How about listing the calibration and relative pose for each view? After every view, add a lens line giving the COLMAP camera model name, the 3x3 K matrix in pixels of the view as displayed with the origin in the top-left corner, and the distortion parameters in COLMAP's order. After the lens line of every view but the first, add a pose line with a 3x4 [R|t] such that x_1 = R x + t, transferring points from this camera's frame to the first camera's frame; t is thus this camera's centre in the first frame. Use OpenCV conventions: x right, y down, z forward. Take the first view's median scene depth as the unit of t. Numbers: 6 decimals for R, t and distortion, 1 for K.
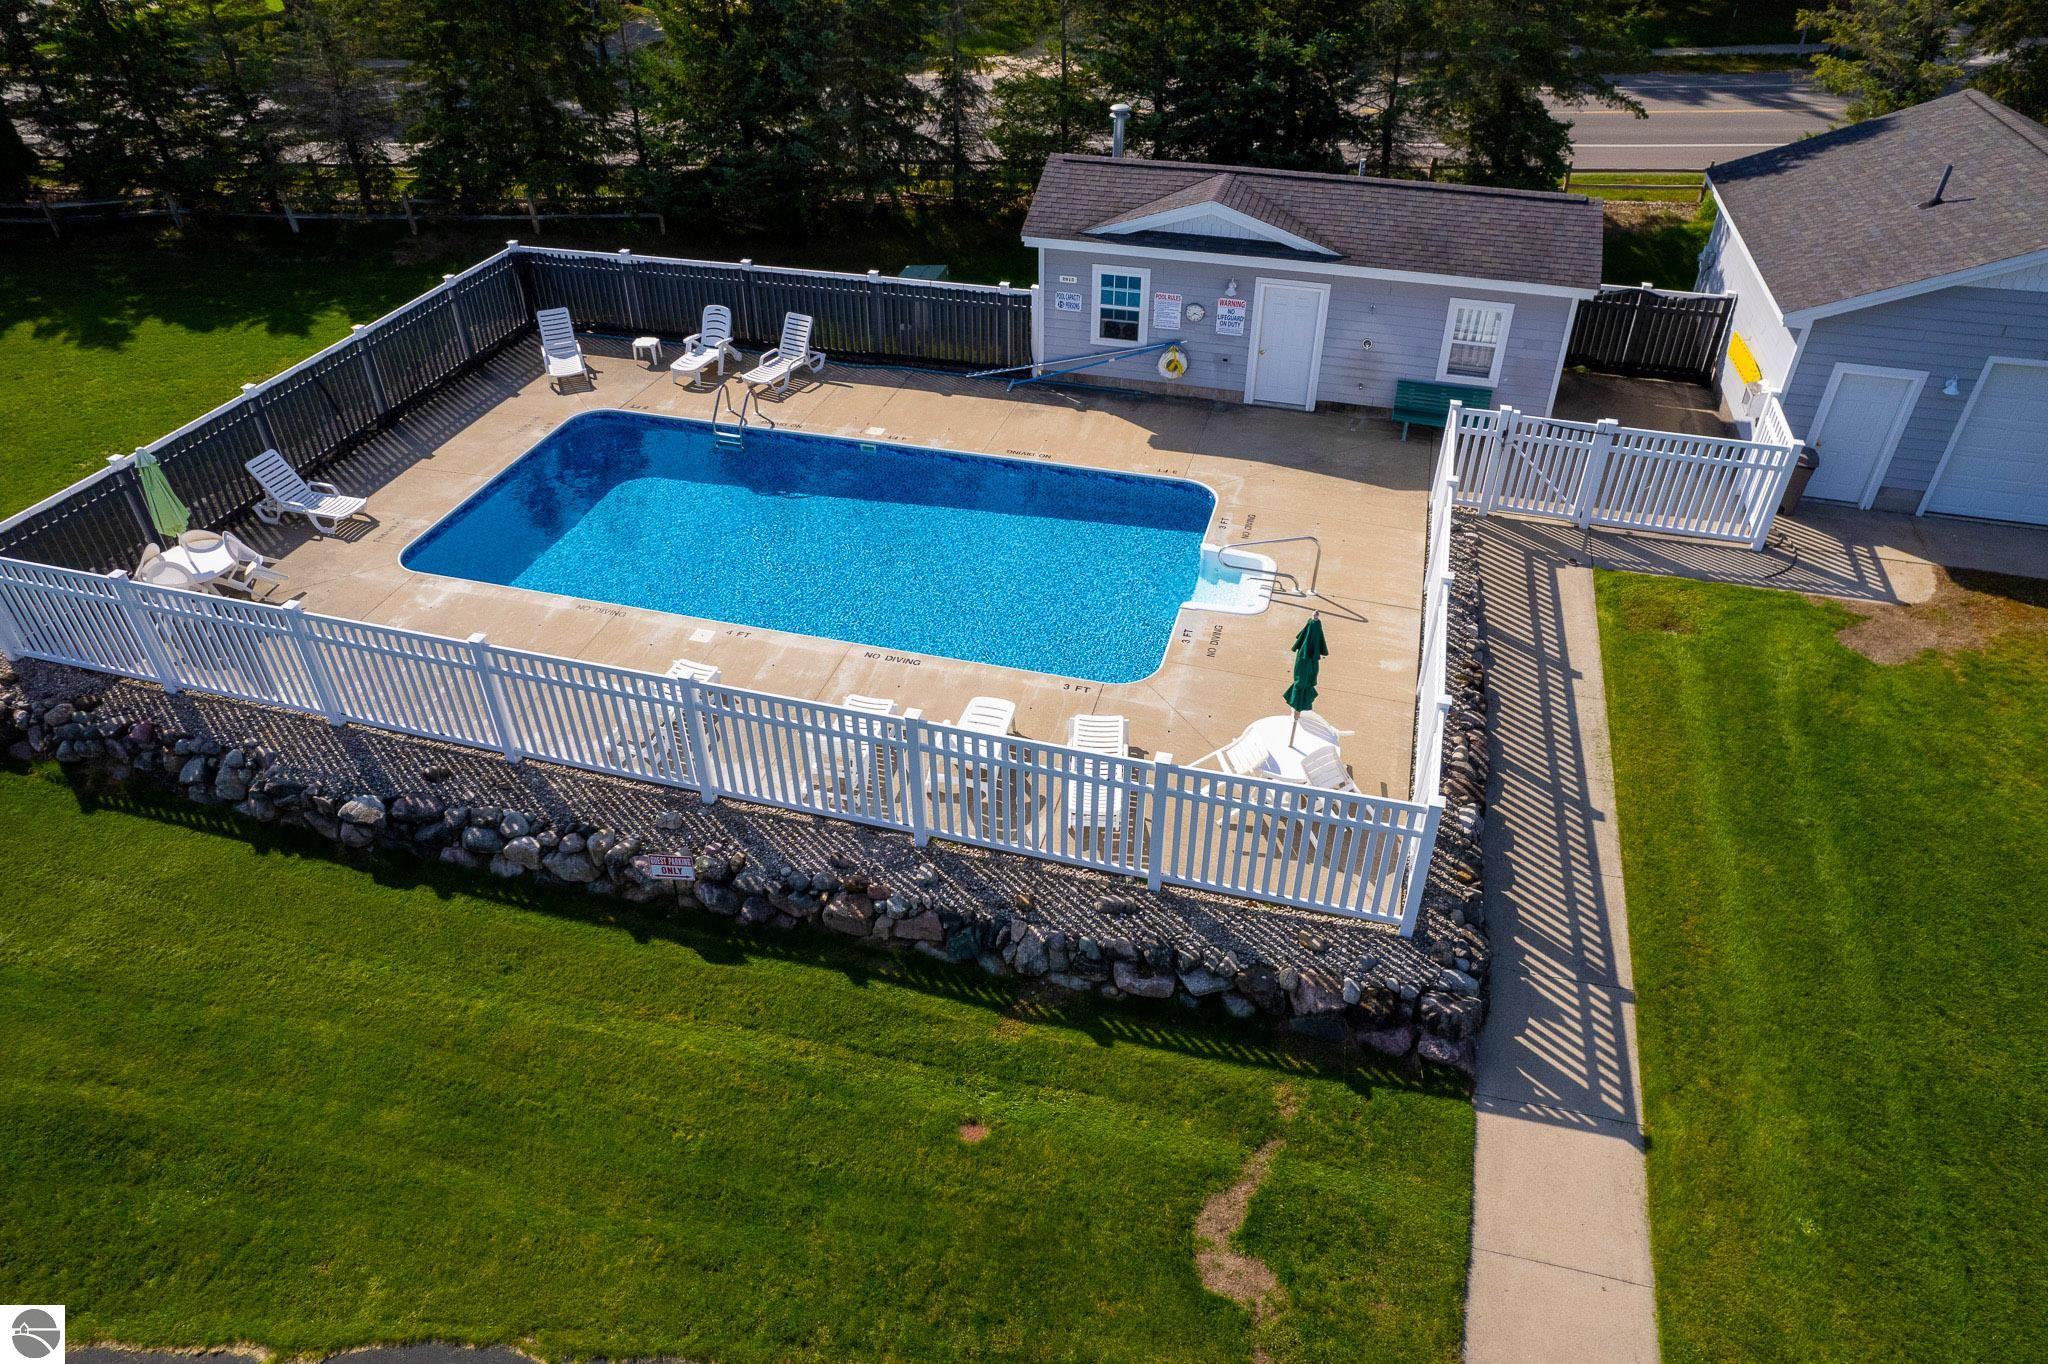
lens RADIAL K [[1331.1, 0, 1024.0], [0, 1331.1, 682.0], [0, 0, 1]] dist [-0.032138, 0.000523]
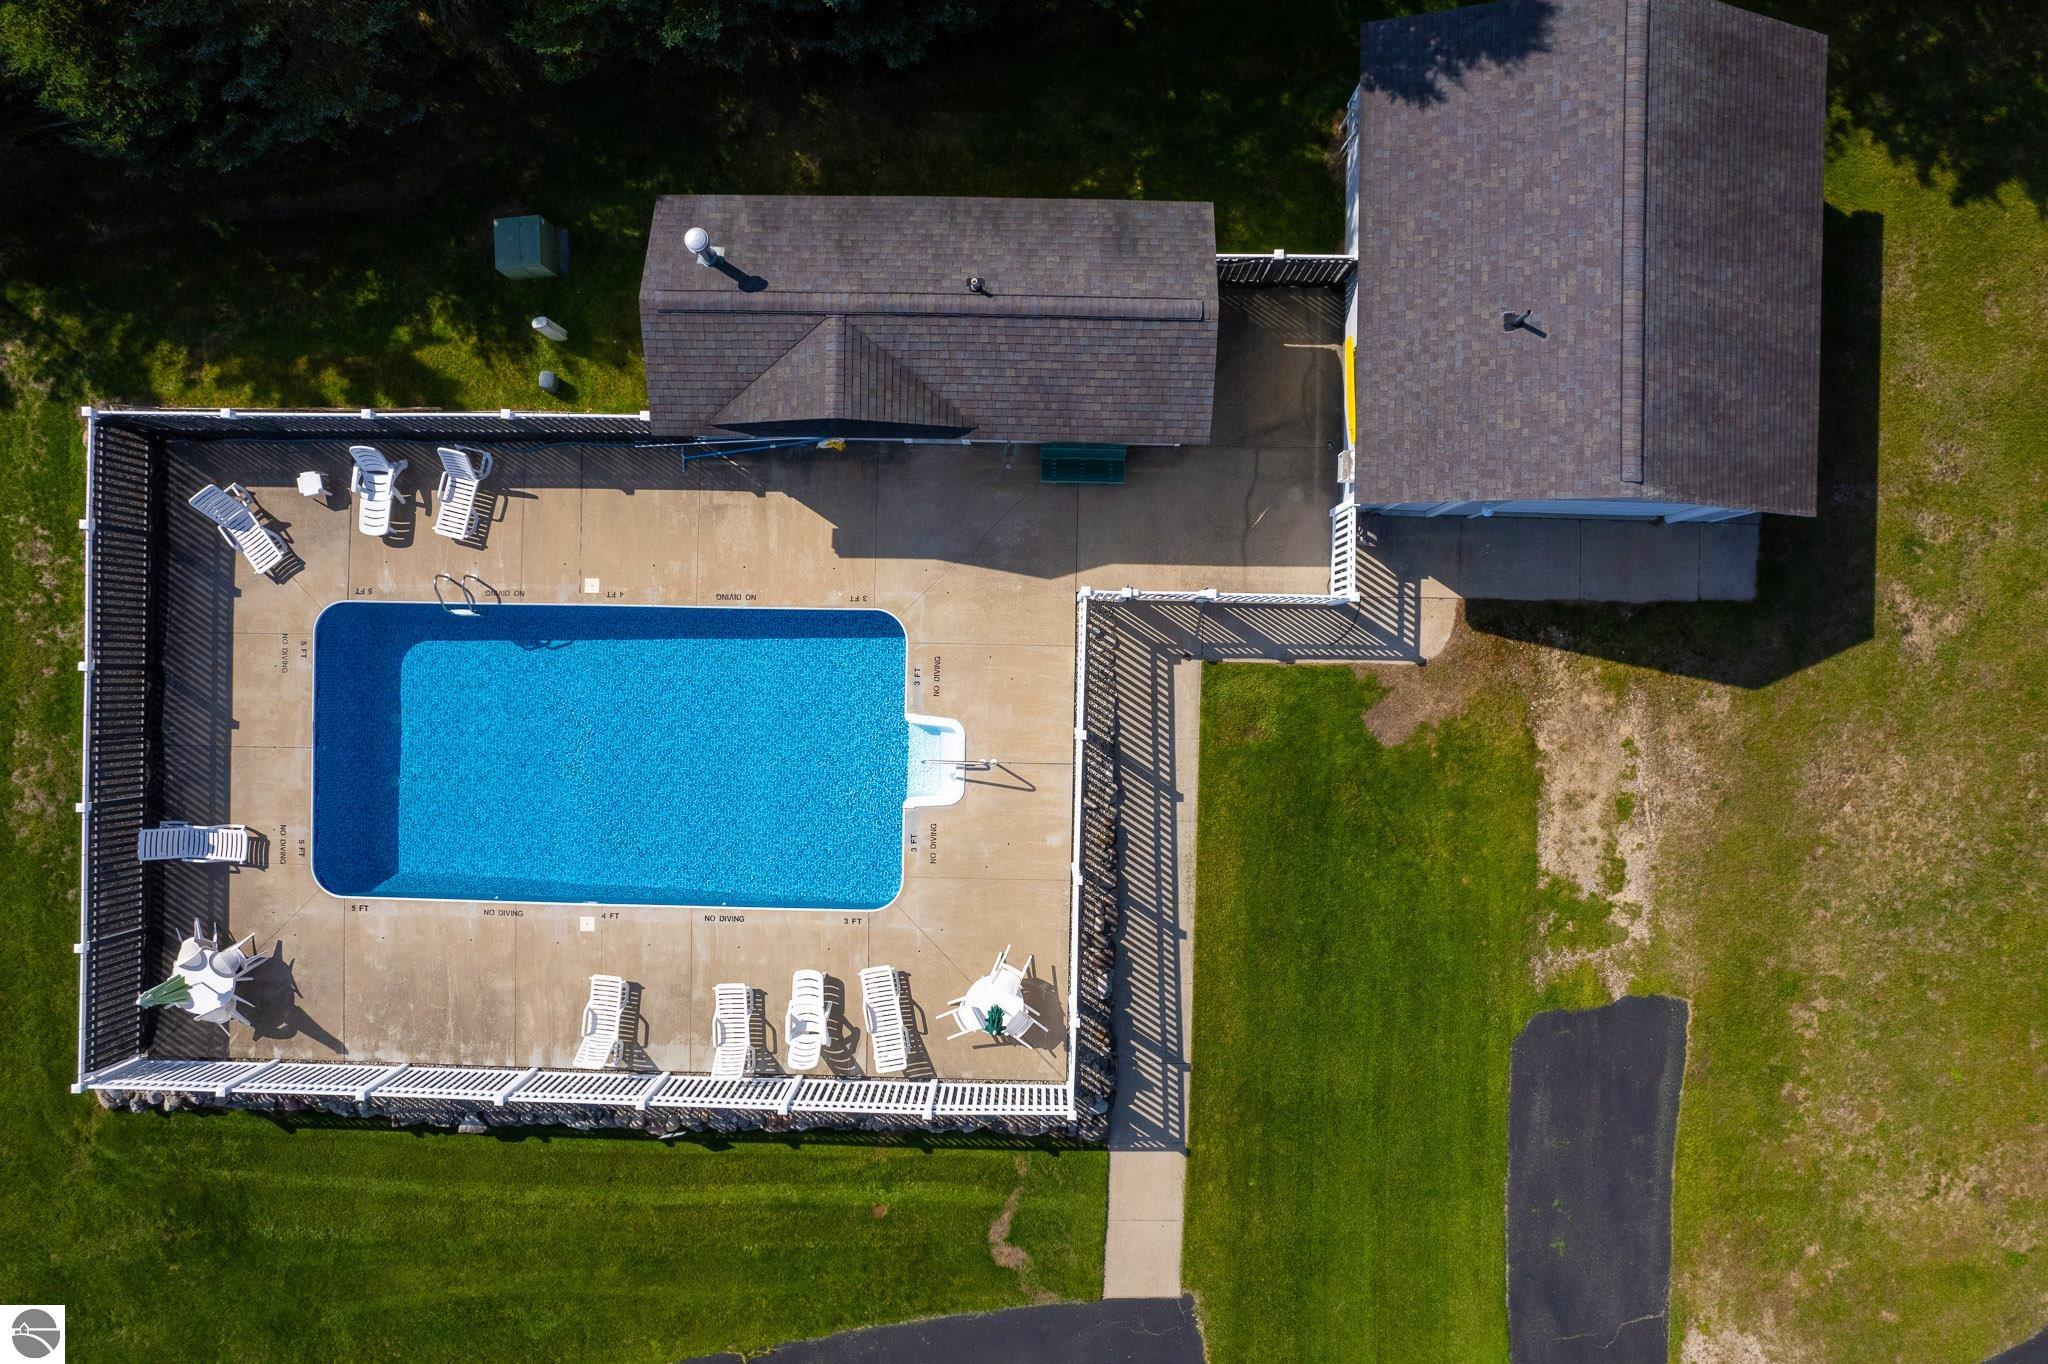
lens RADIAL K [[1331.1, 0, 1024.0], [0, 1331.1, 682.0], [0, 0, 1]] dist [-0.032138, 0.000523]
pose [[0.968008, -0.250530, -0.013950, 0.346289], [0.155052, 0.553533, 0.818266, -1.476271], [-0.197278, -0.794252, 0.574670, 0.336964]]
